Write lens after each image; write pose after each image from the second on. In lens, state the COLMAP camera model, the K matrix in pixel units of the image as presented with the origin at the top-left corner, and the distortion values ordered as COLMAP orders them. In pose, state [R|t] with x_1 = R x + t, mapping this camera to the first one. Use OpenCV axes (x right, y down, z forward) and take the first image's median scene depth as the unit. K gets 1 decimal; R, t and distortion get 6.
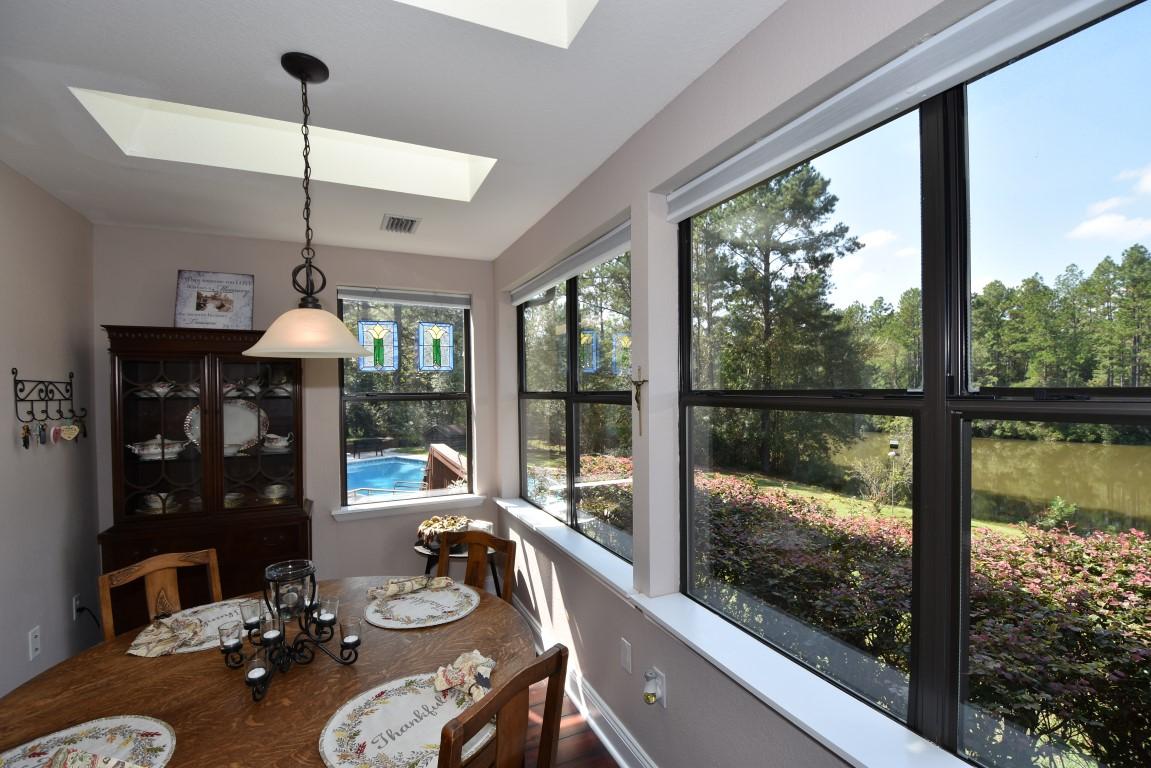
lens RADIAL K [[503.4, 0, 577.5], [0, 503.4, 395.1], [0, 0, 1]] dist [0.013155, -0.020852]
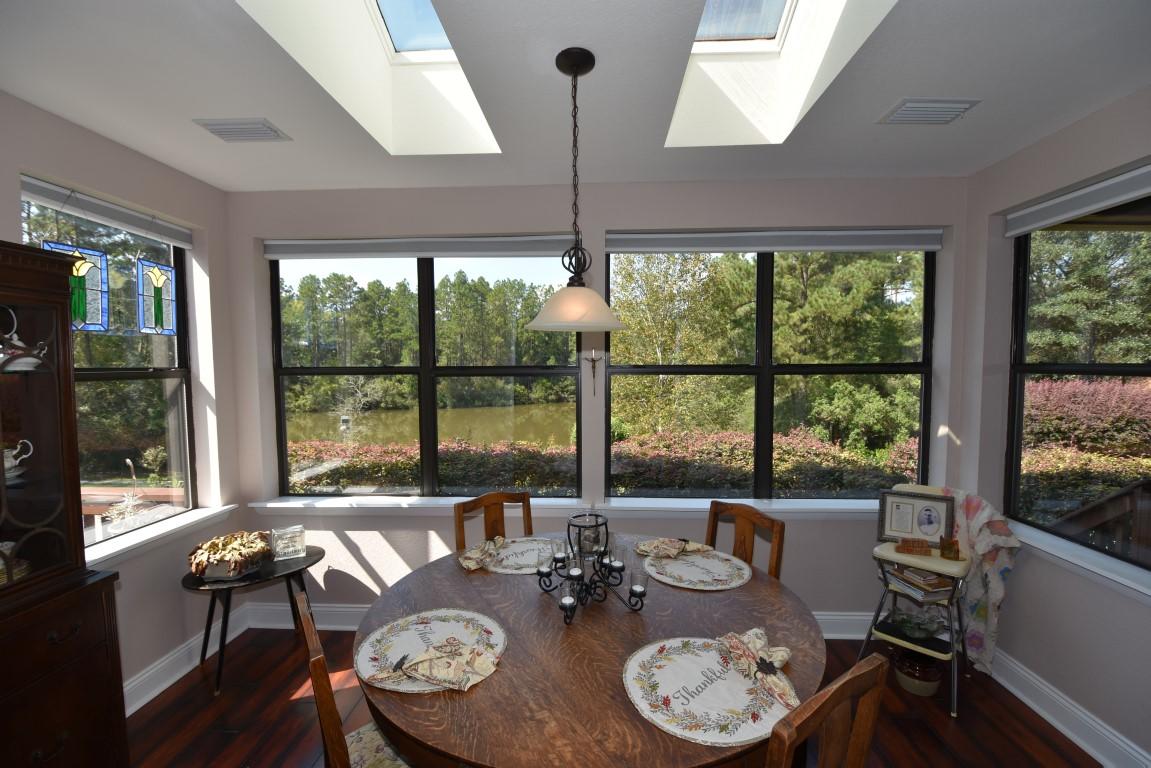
lens RADIAL K [[503.4, 0, 577.5], [0, 503.4, 395.1], [0, 0, 1]] dist [0.013155, -0.020852]
pose [[0.461710, -0.043203, 0.885978, -0.038650], [0.009644, 0.998999, 0.043689, 0.000485], [-0.886979, -0.011628, 0.461664, 0.012240]]
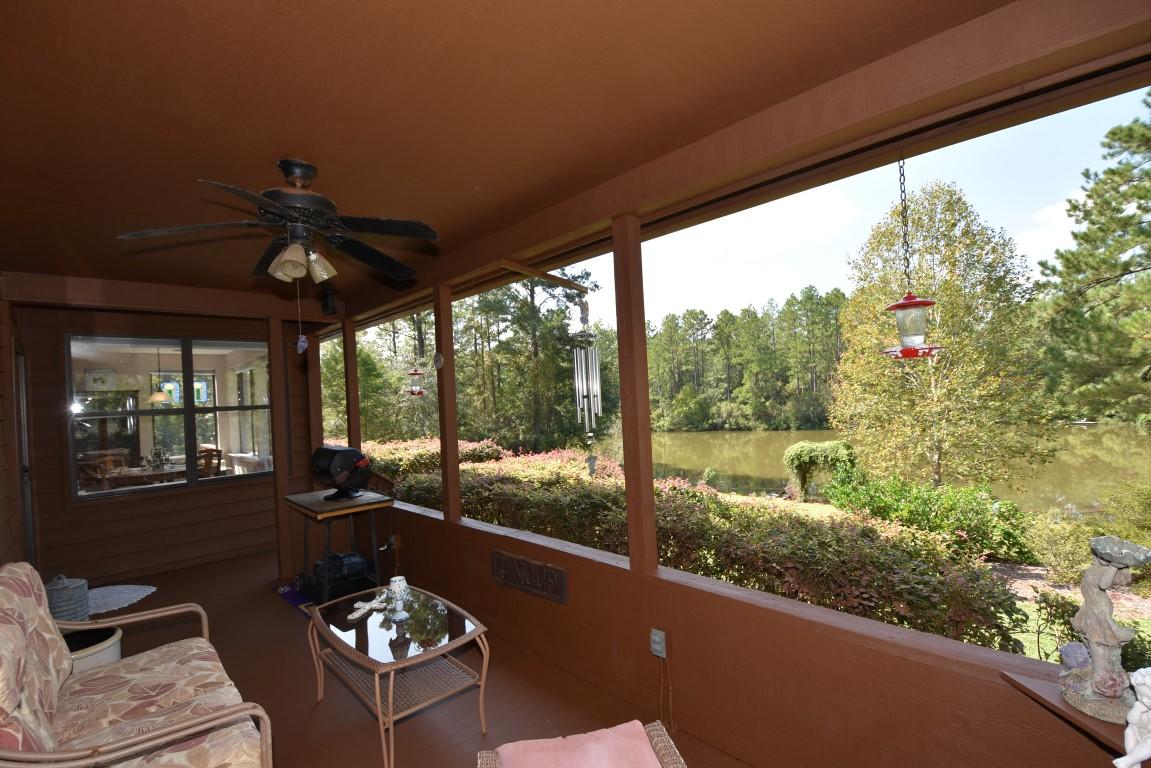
lens RADIAL K [[503.4, 0, 577.5], [0, 503.4, 395.1], [0, 0, 1]] dist [0.013155, -0.020852]
pose [[0.942002, -0.032075, 0.334072, 0.038773], [0.040651, 0.998998, -0.018711, 0.002450], [-0.333137, 0.031206, 0.942362, -0.116623]]
